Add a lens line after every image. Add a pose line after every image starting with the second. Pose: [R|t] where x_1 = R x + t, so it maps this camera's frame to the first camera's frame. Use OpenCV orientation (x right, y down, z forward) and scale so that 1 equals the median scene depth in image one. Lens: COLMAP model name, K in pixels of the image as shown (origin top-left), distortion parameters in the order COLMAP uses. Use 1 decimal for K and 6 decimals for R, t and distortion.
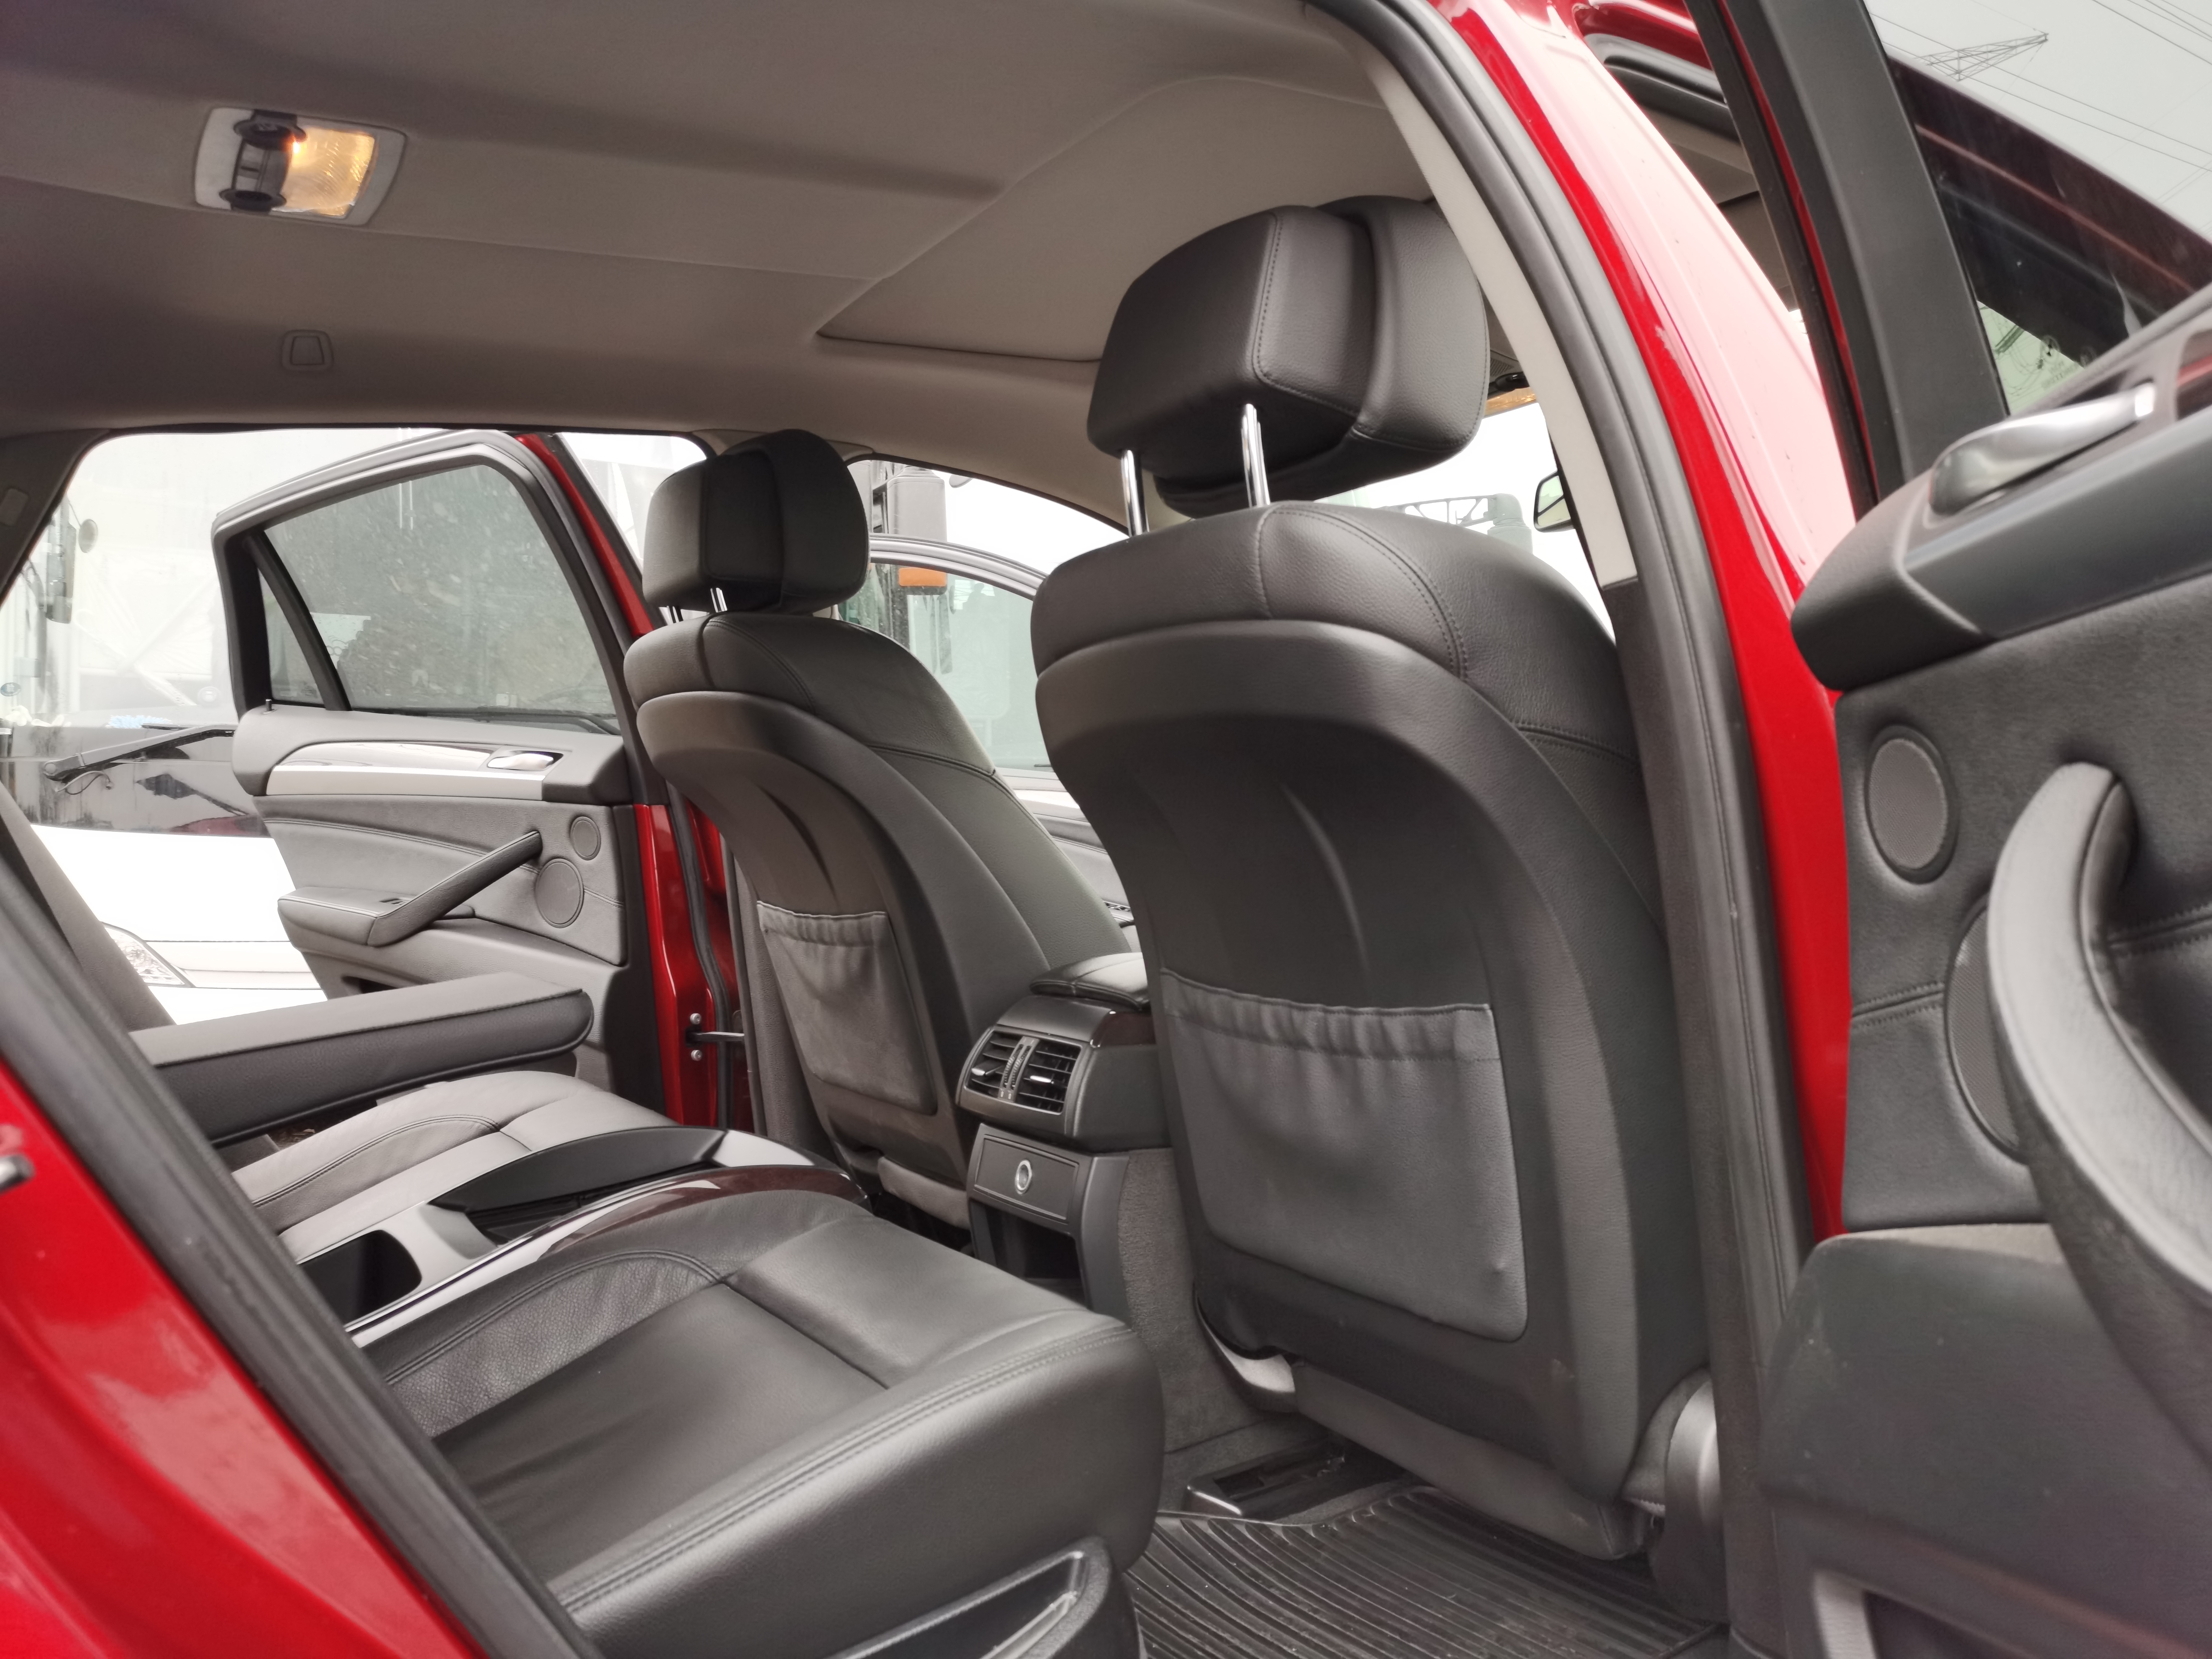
lens RADIAL K [[1708.9, 0, 1106.0], [0, 1708.9, 829.5], [0, 0, 1]] dist [0.055942, -0.048196]
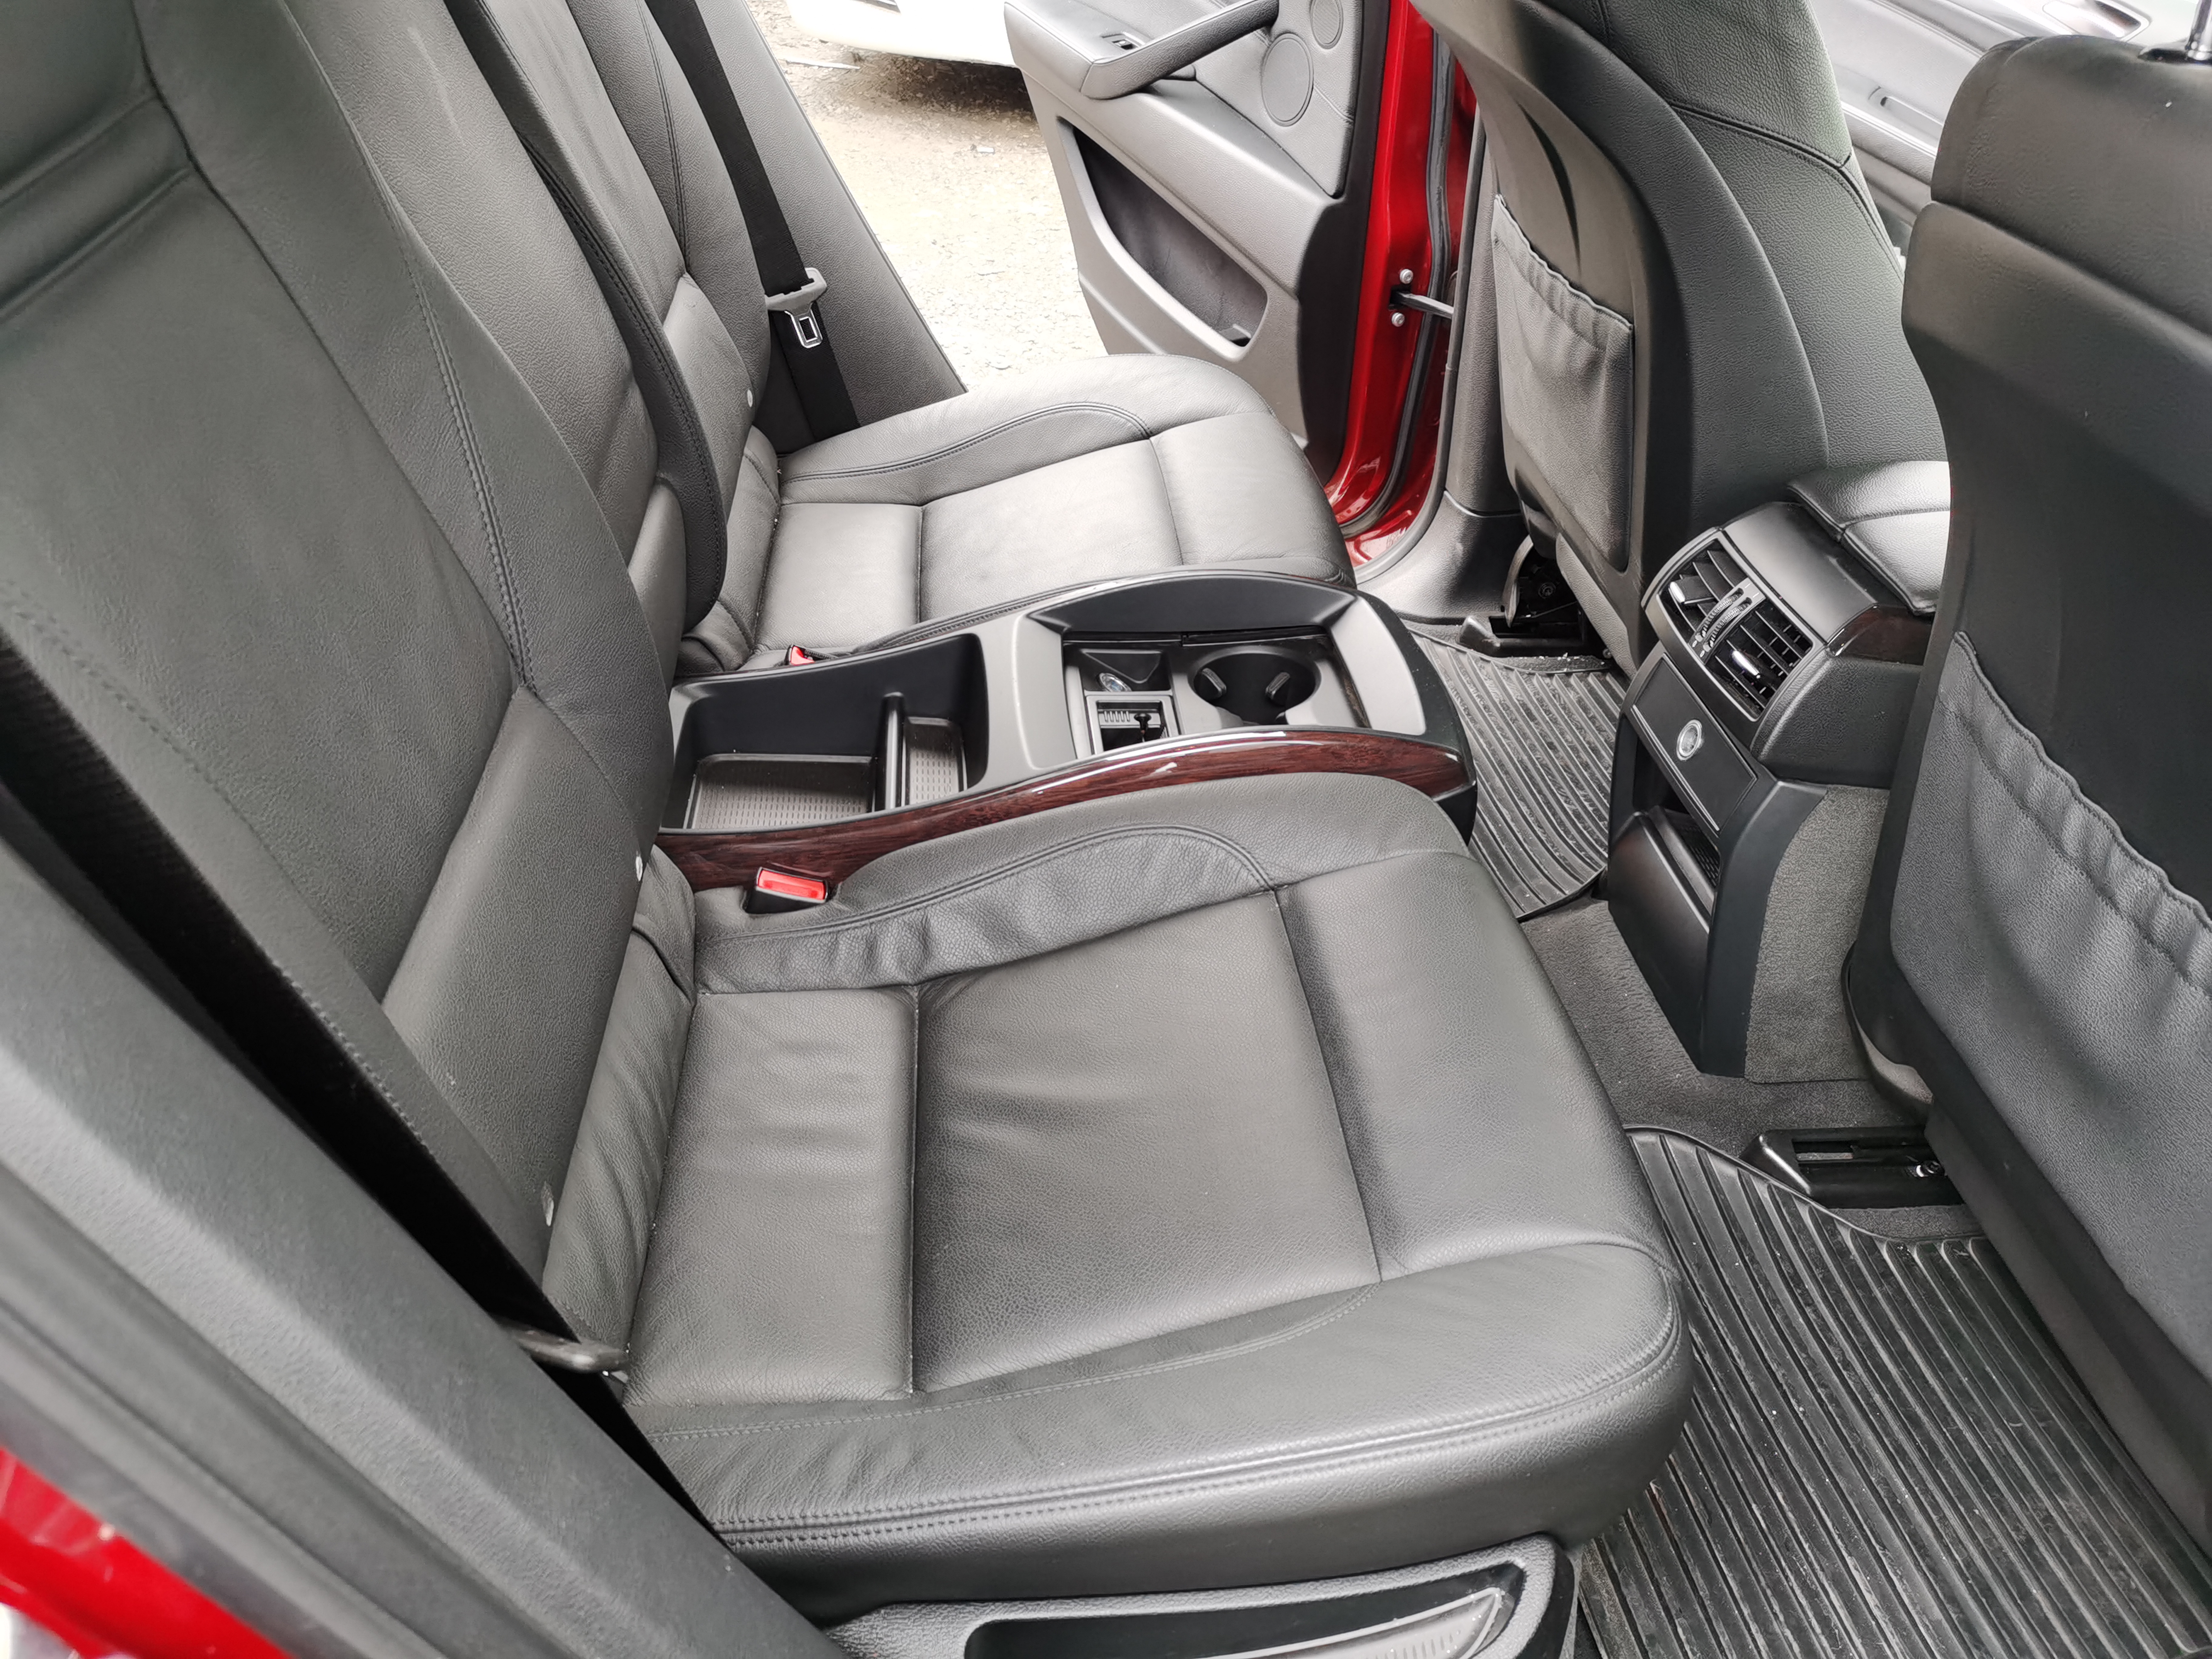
lens RADIAL K [[1708.9, 0, 1106.0], [0, 1708.9, 829.5], [0, 0, 1]] dist [0.055942, -0.048196]
pose [[0.892982, 0.333324, -0.302453, -0.034009], [-0.117157, 0.820954, 0.558846, -0.183755], [0.434576, -0.463605, 0.772149, 0.222431]]
